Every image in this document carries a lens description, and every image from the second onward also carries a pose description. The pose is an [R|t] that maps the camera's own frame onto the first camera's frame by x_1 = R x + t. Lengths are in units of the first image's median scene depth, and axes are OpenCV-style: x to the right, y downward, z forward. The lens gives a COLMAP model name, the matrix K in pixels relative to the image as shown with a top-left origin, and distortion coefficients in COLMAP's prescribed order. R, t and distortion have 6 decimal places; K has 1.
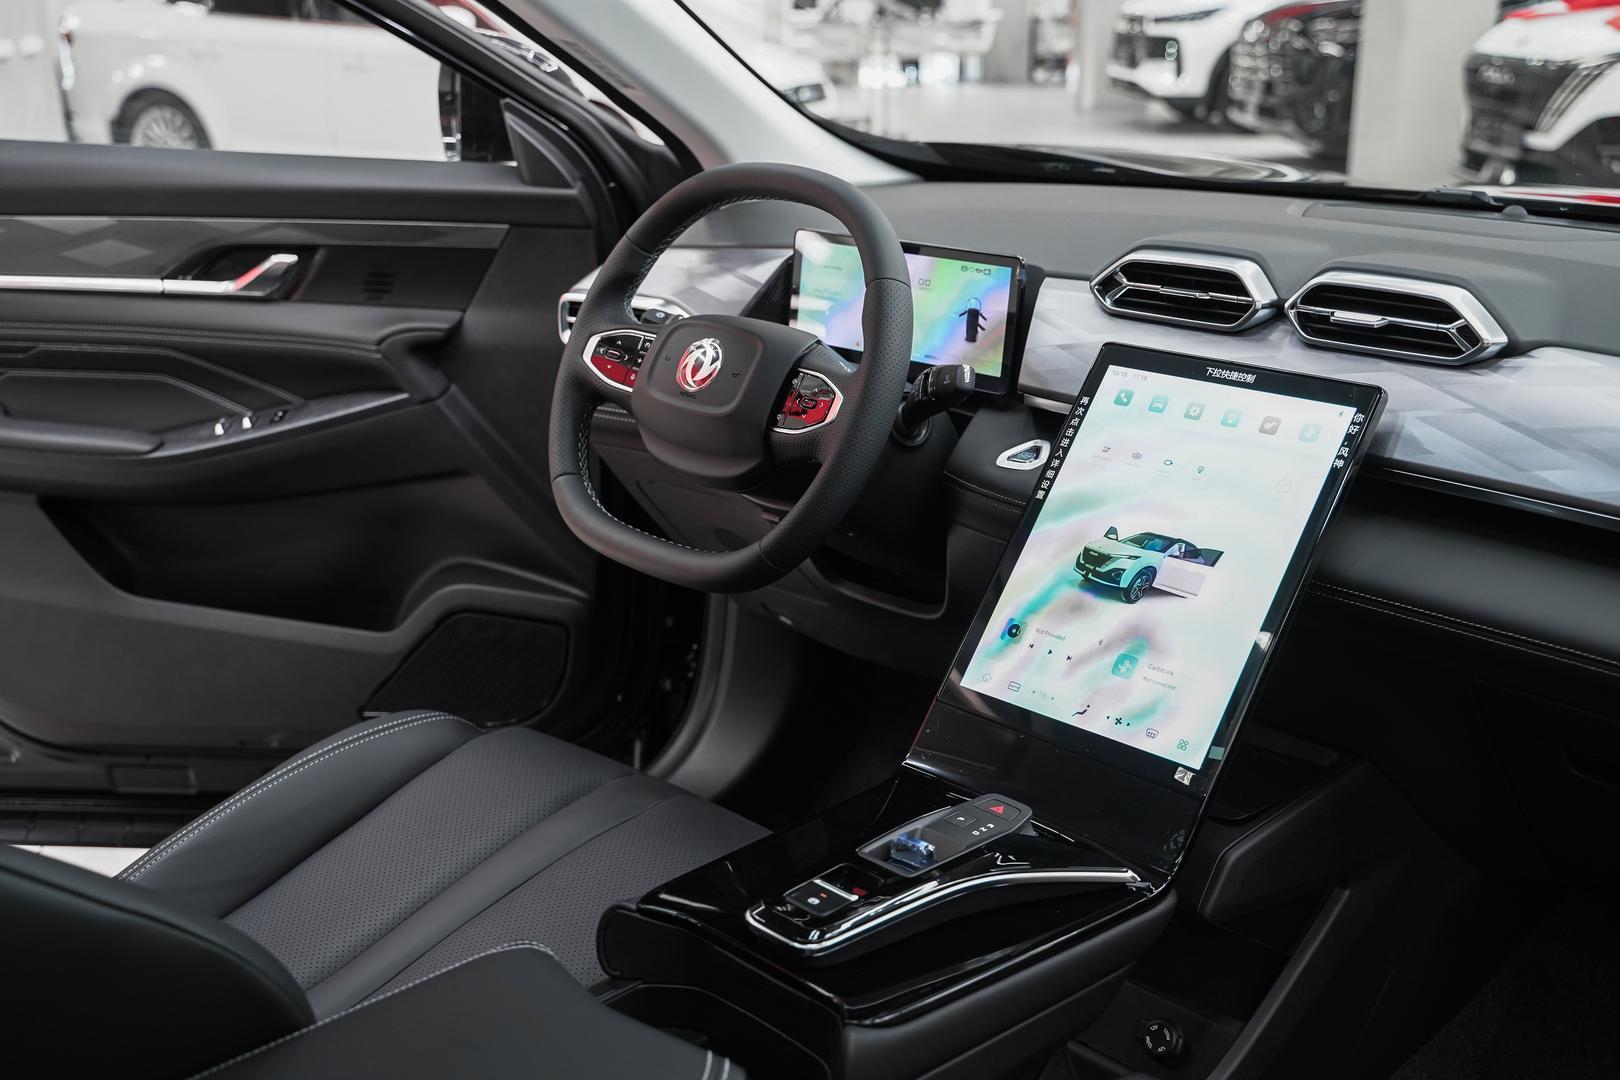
lens RADIAL K [[1719.5, 0, 810.0], [0, 1719.5, 540.0], [0, 0, 1]] dist [-0.000692, 0.039304]
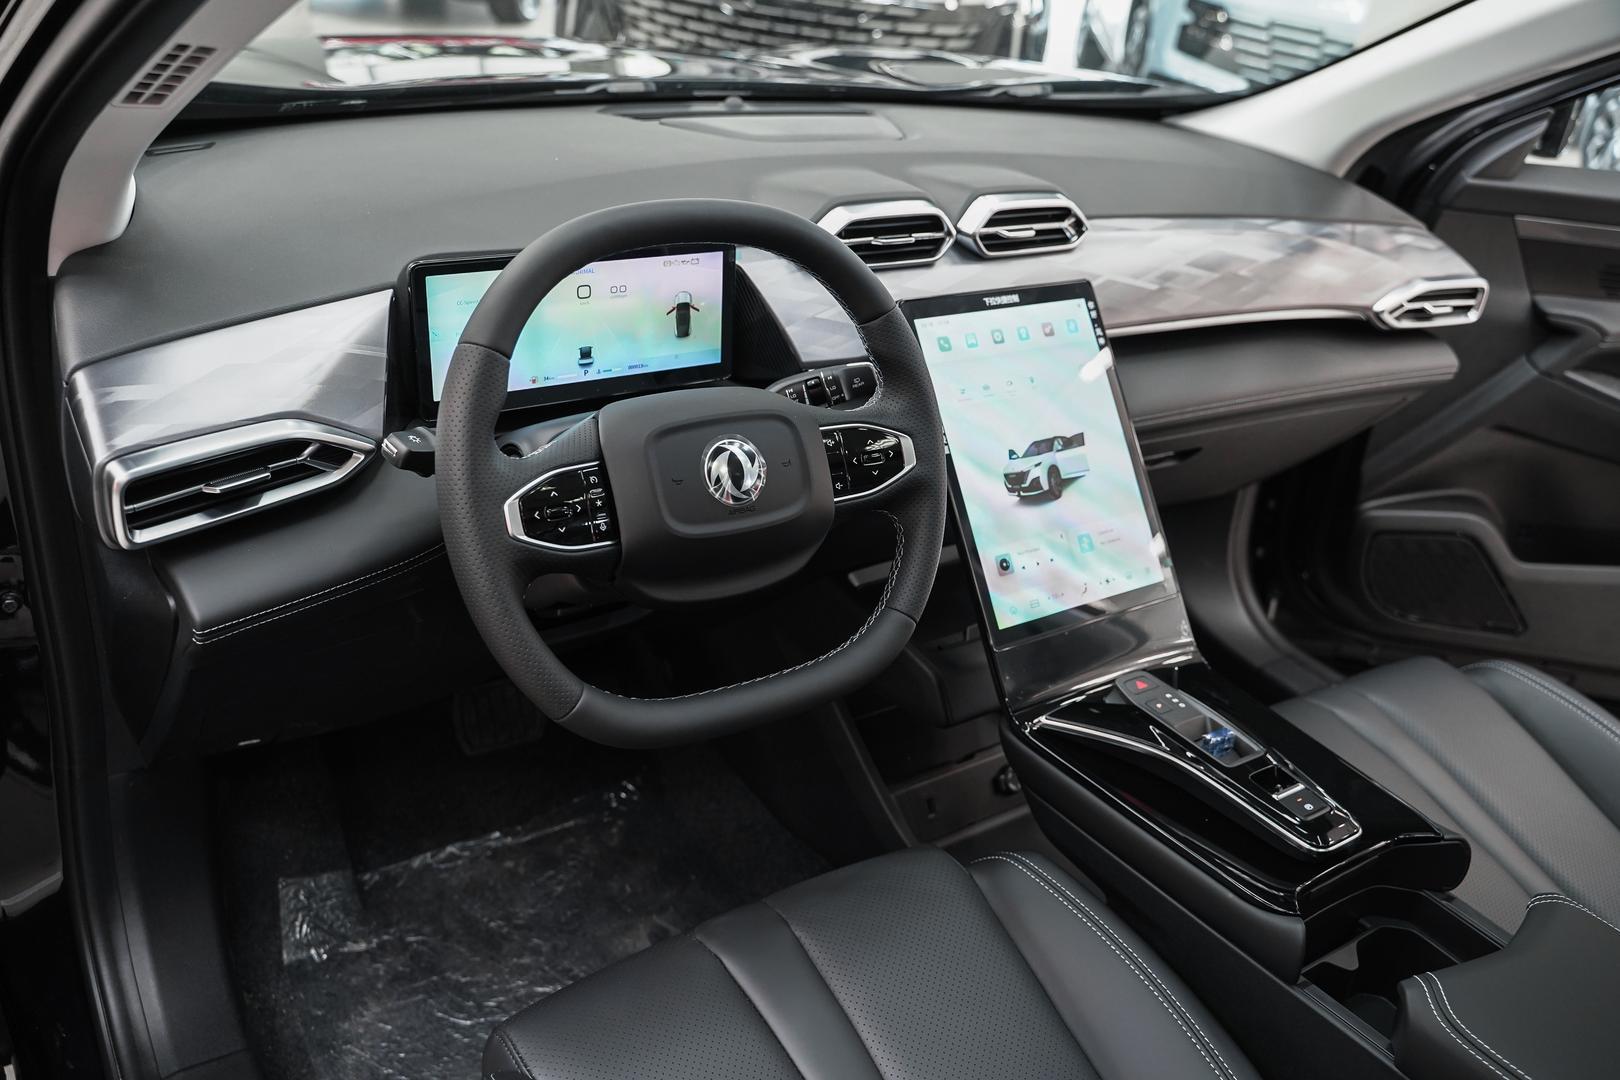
lens RADIAL K [[1296.3, 0, 804.3], [0, 1296.3, 532.1], [0, 0, 1]] dist [-0.009758, 0.006232]
pose [[0.195465, -0.444455, 0.874216, -0.606503], [0.194565, 0.891266, 0.409620, -0.321358], [-0.961217, 0.090026, 0.260686, 0.818366]]
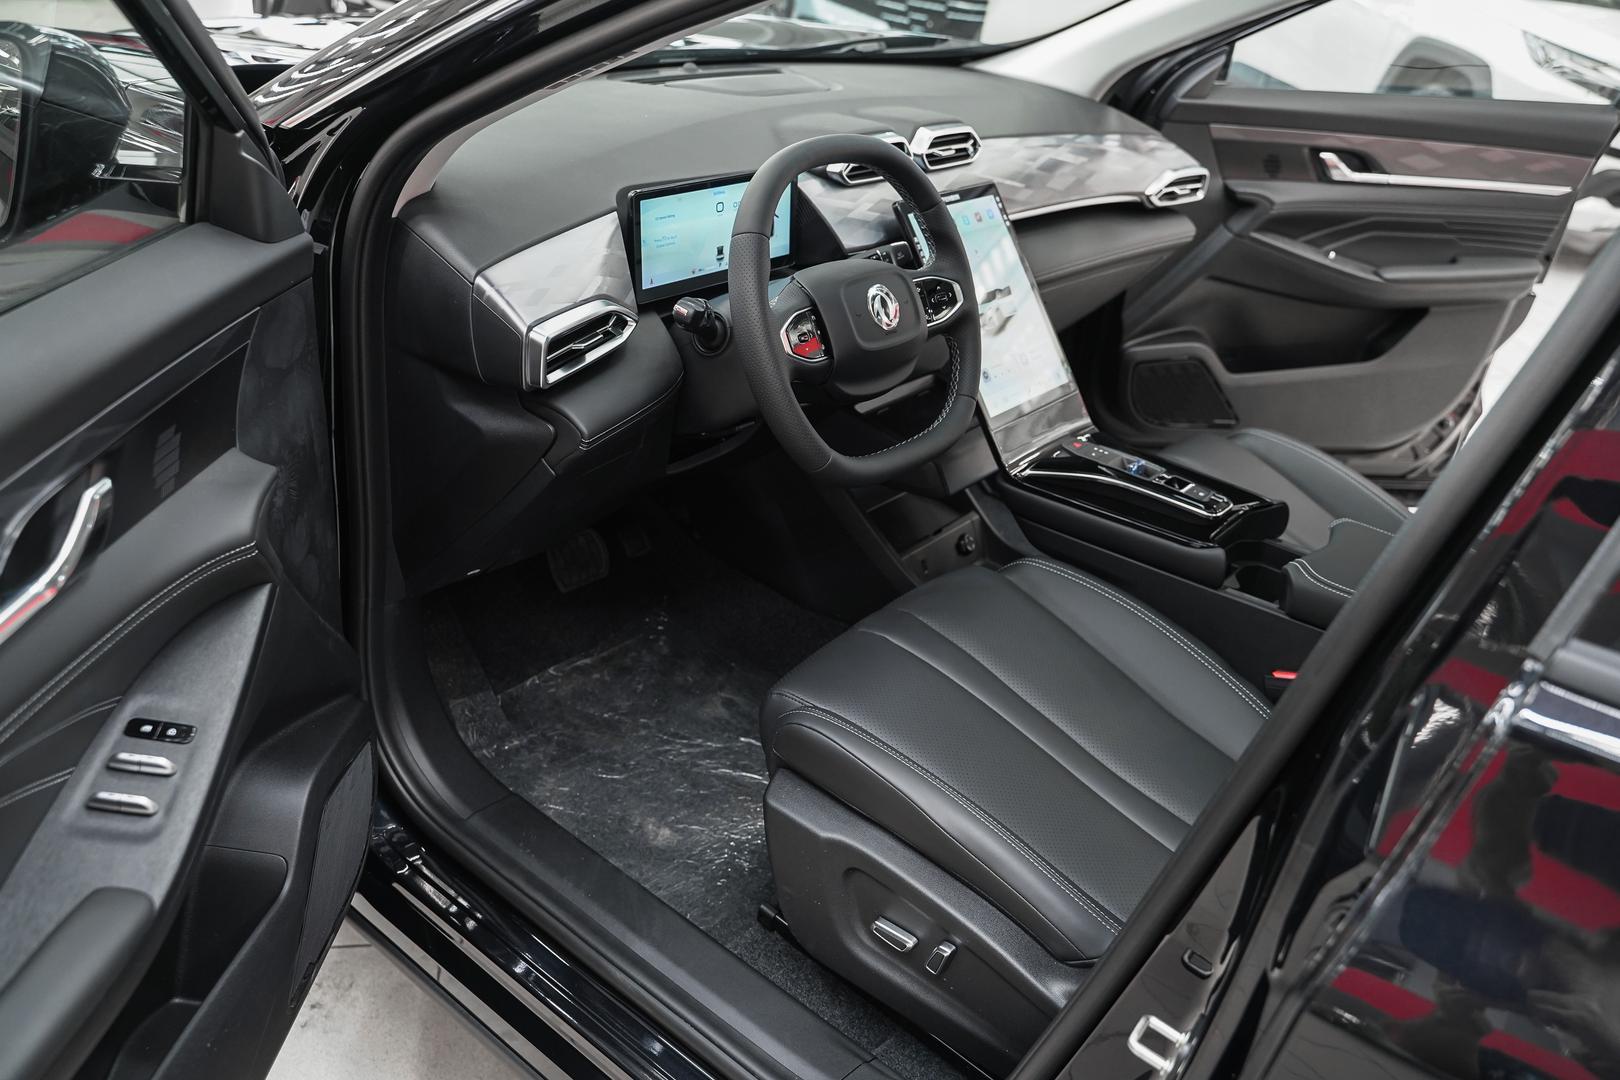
lens RADIAL K [[1297.0, 0, 810.0], [0, 1297.0, 540.0], [0, 0, 1]] dist [-0.005879, -0.001303]
pose [[-0.106742, -0.487440, 0.866607, -0.979443], [0.189424, 0.845654, 0.498986, -0.448263], [-0.976076, 0.217419, 0.002066, 1.097280]]
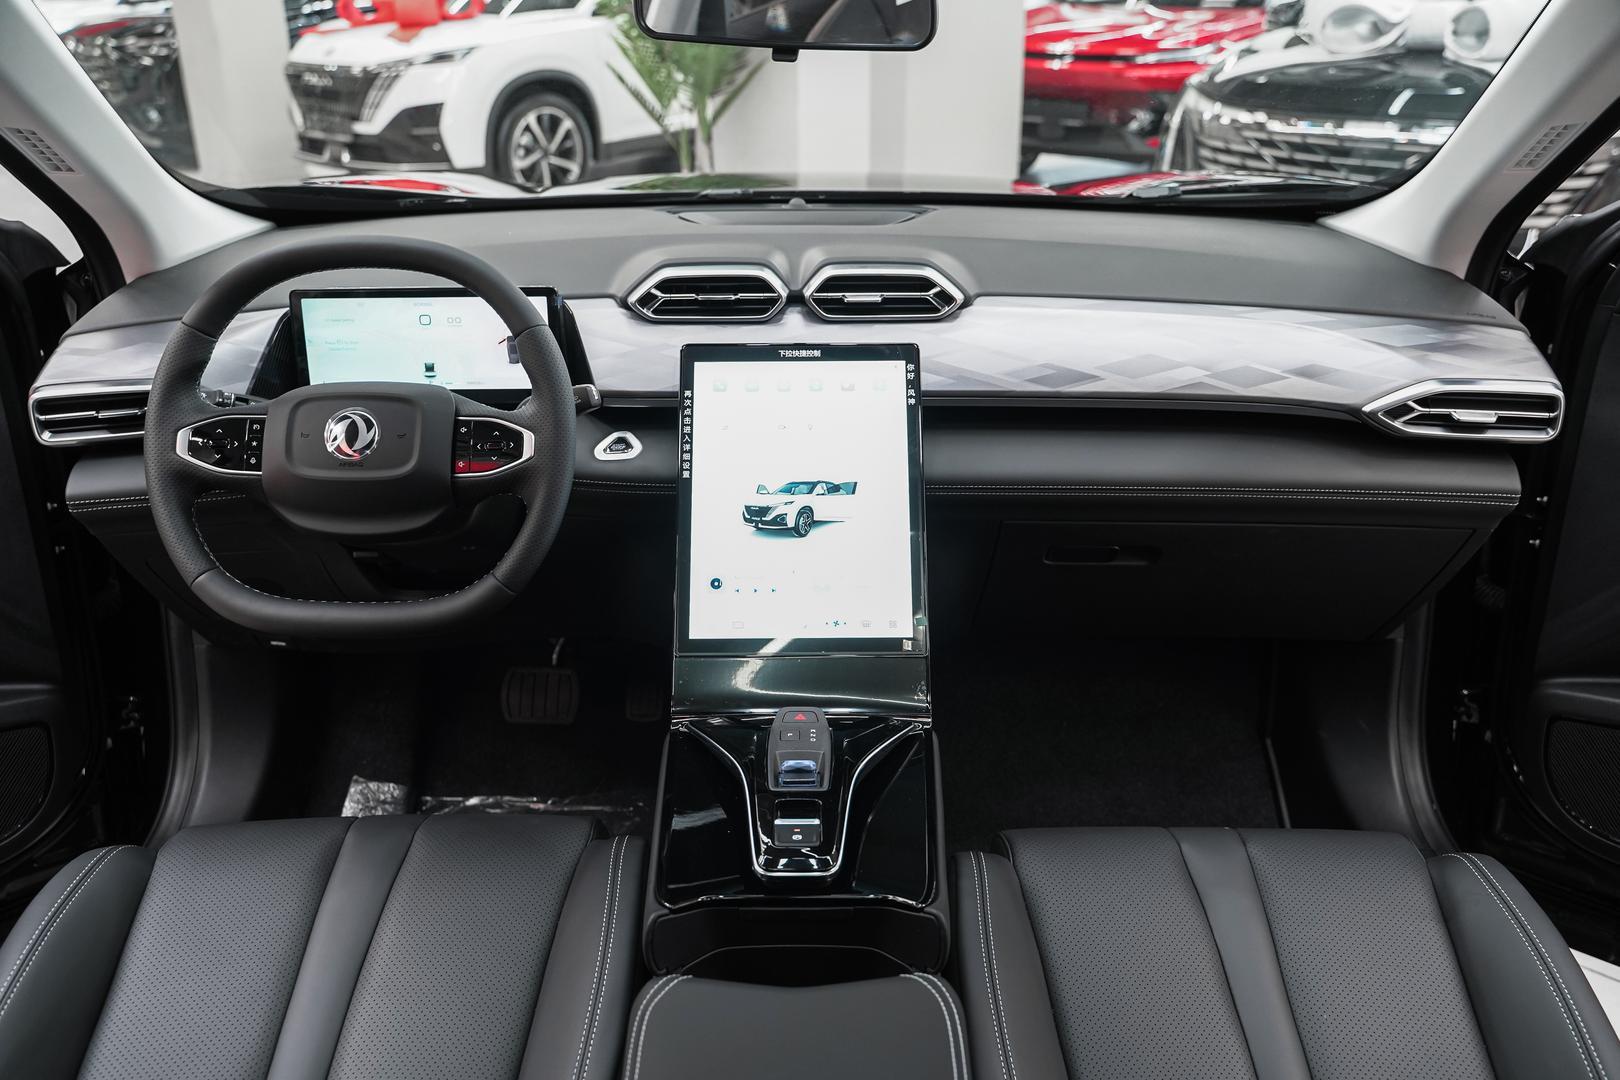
lens RADIAL K [[1296.3, 0, 804.3], [0, 1296.3, 532.1], [0, 0, 1]] dist [-0.009758, 0.006232]
pose [[0.709118, -0.272895, 0.650138, -0.404204], [0.220527, 0.961645, 0.163117, -0.113463], [-0.669716, 0.027703, 0.742100, 0.226234]]
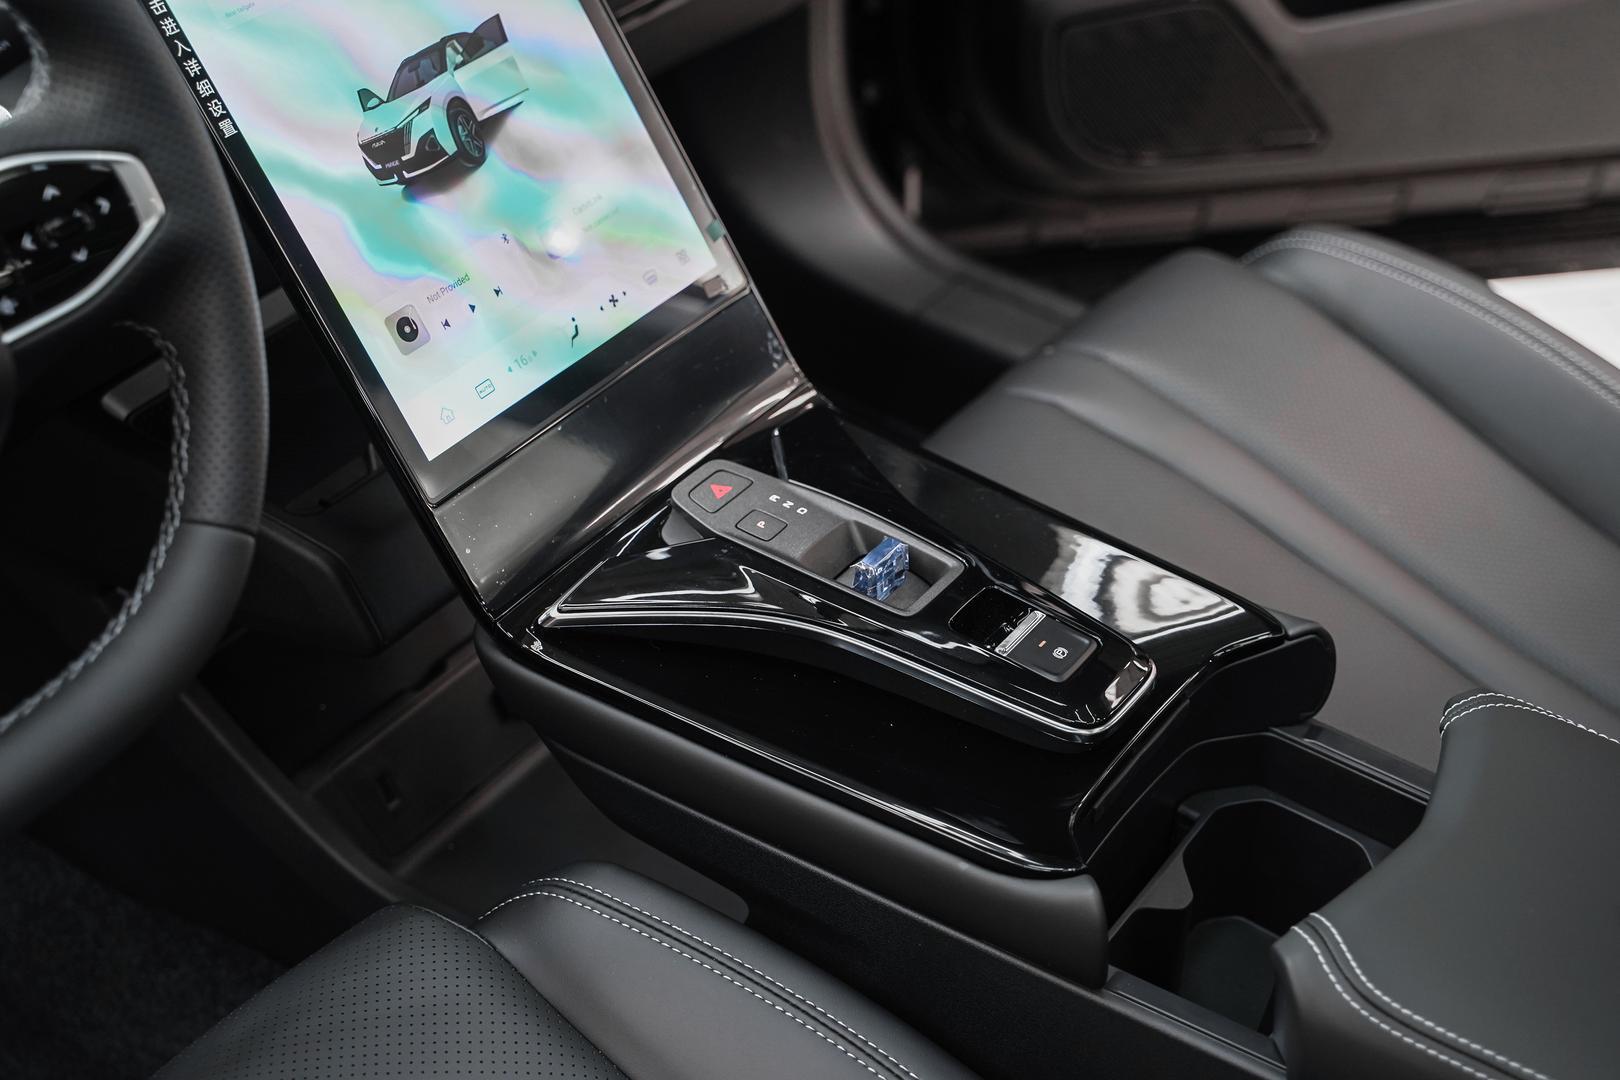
lens RADIAL K [[2354.8, 0, 810.0], [0, 2354.8, 540.0], [0, 0, 1]] dist [-0.025293, -0.038955]
pose [[-0.180132, -0.615513, 0.767266, -0.502389], [0.239670, 0.729052, 0.641125, -0.334540], [-0.953997, 0.299377, 0.016194, 0.800490]]
